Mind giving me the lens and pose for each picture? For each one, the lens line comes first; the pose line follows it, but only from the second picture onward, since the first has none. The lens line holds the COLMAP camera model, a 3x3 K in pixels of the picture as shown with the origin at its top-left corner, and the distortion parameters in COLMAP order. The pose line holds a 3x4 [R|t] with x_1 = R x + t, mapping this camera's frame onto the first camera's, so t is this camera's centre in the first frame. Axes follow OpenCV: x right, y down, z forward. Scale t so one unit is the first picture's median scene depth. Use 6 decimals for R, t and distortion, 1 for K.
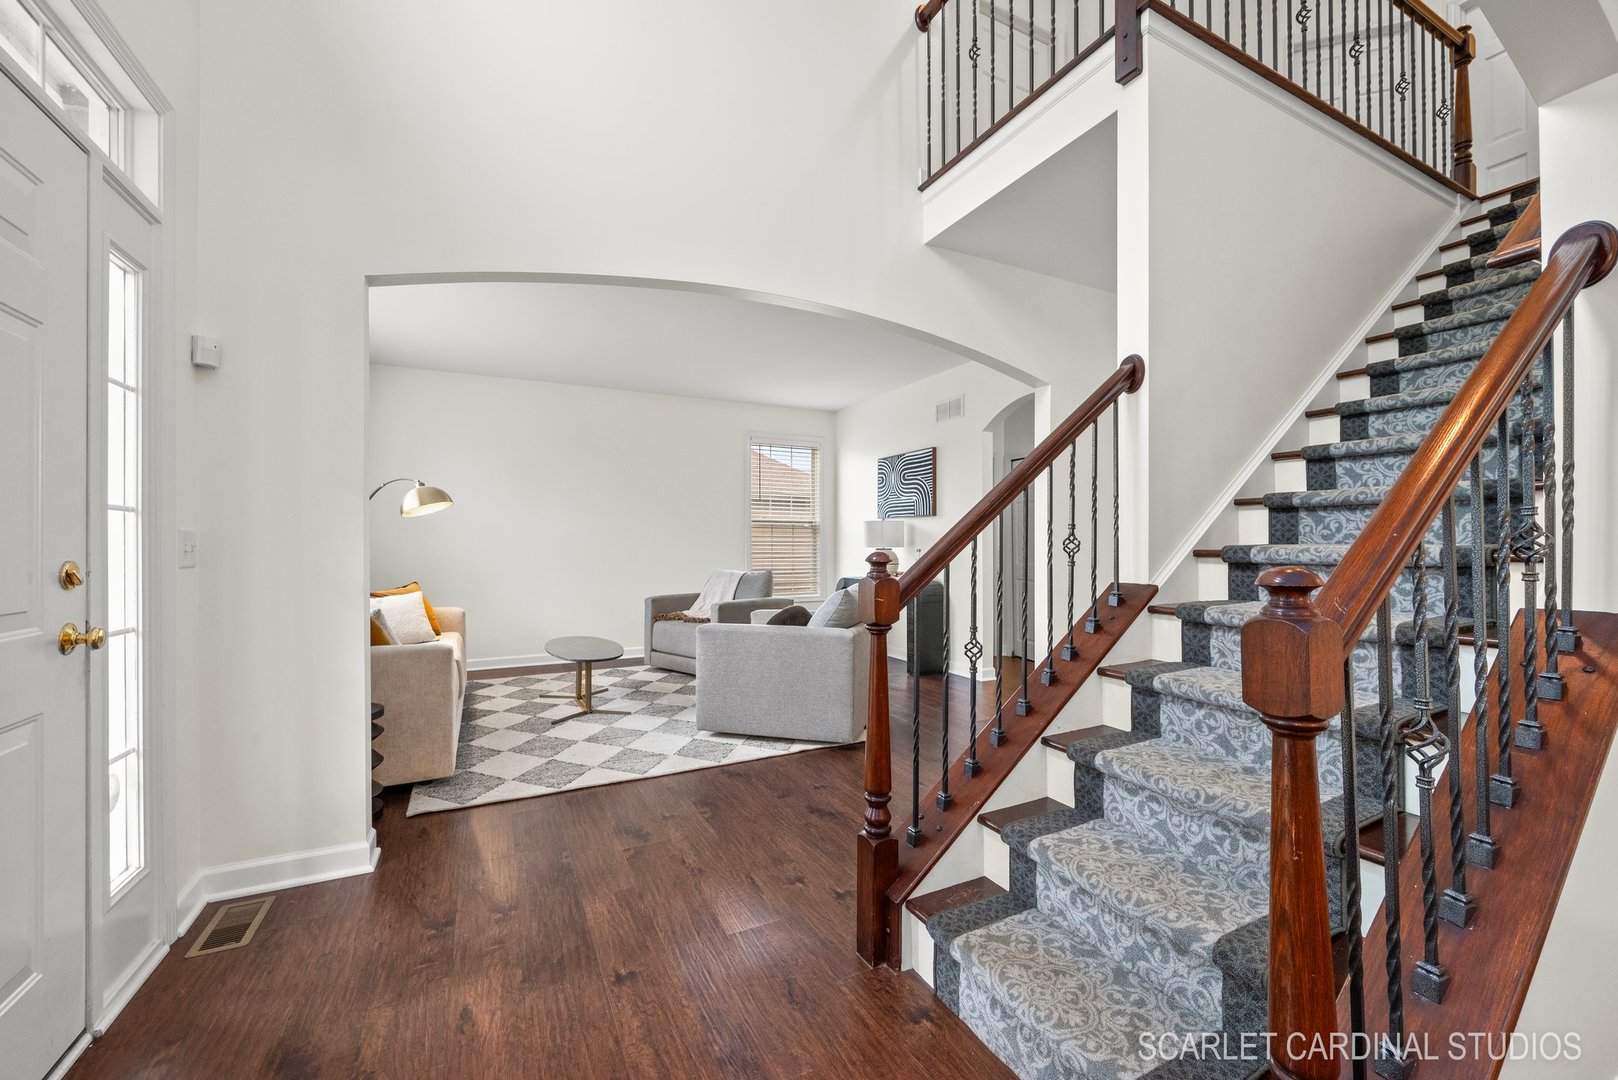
lens RADIAL K [[638.1, 0, 809.0], [0, 638.1, 540.0], [0, 0, 1]] dist [-0.001154, -0.000082]
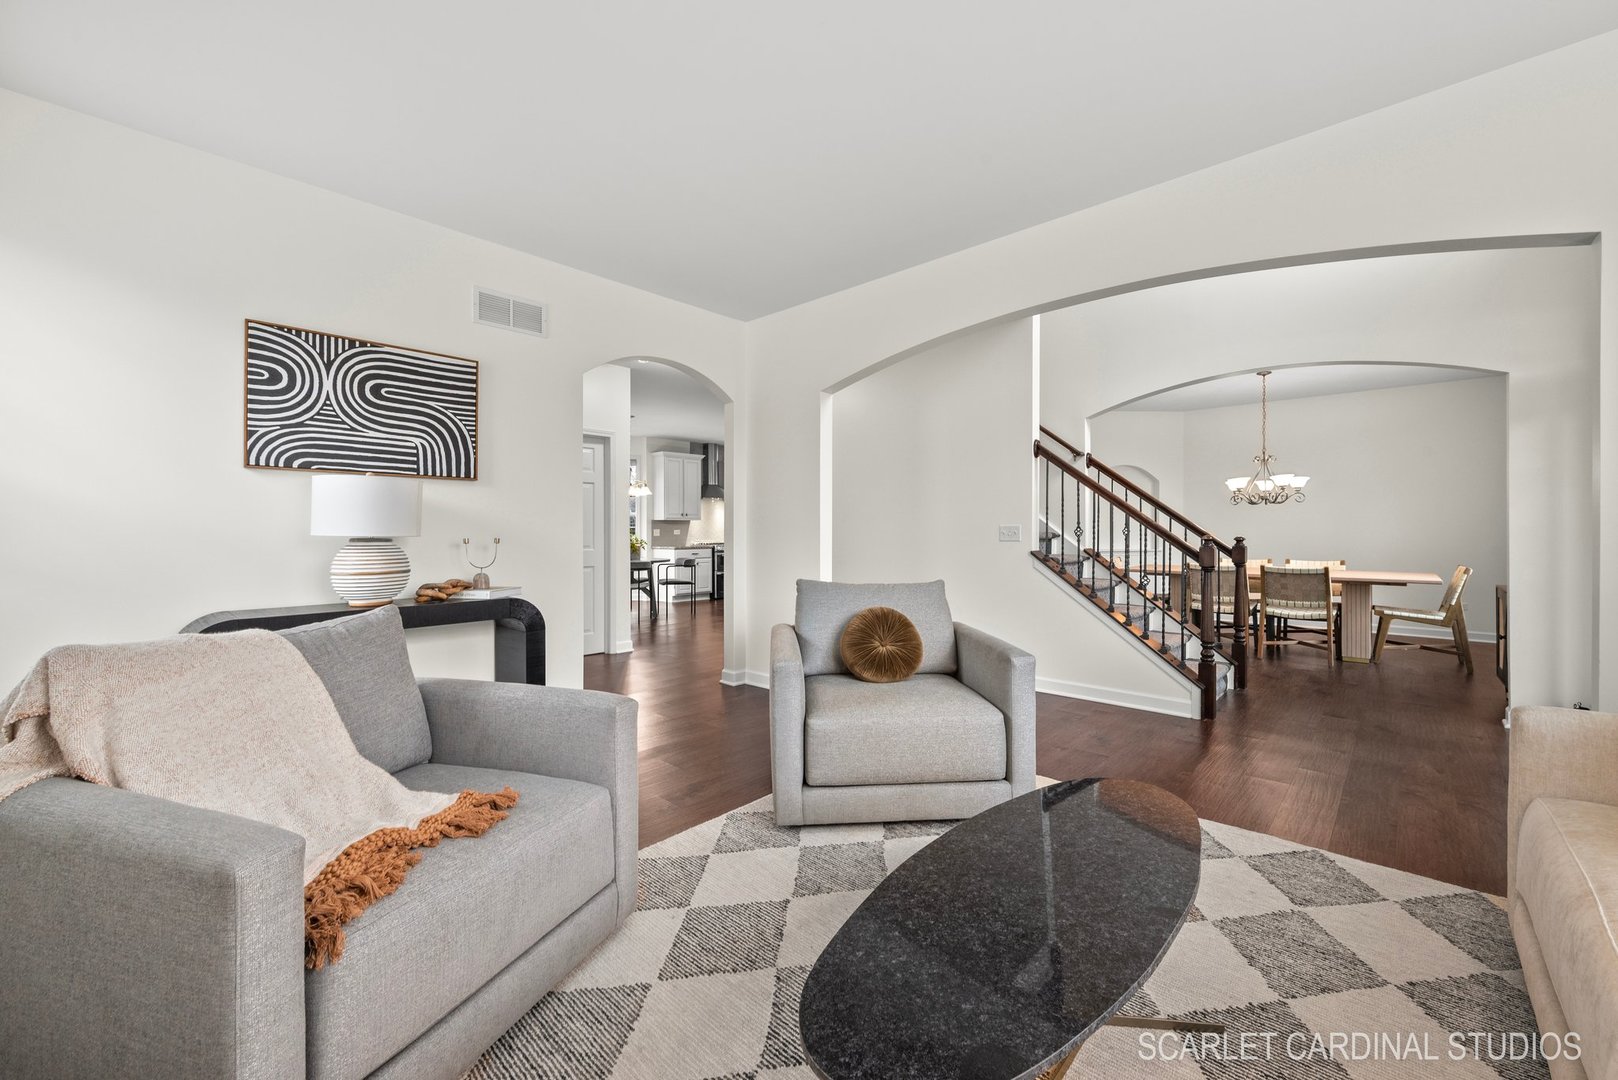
lens RADIAL K [[638.1, 0, 809.0], [0, 638.1, 540.0], [0, 0, 1]] dist [-0.001154, -0.000082]
pose [[-0.341749, -0.006293, 0.939770, -0.679566], [-0.005209, 0.999975, 0.004802, 0.015707], [-0.939777, -0.003254, -0.341773, 1.388024]]
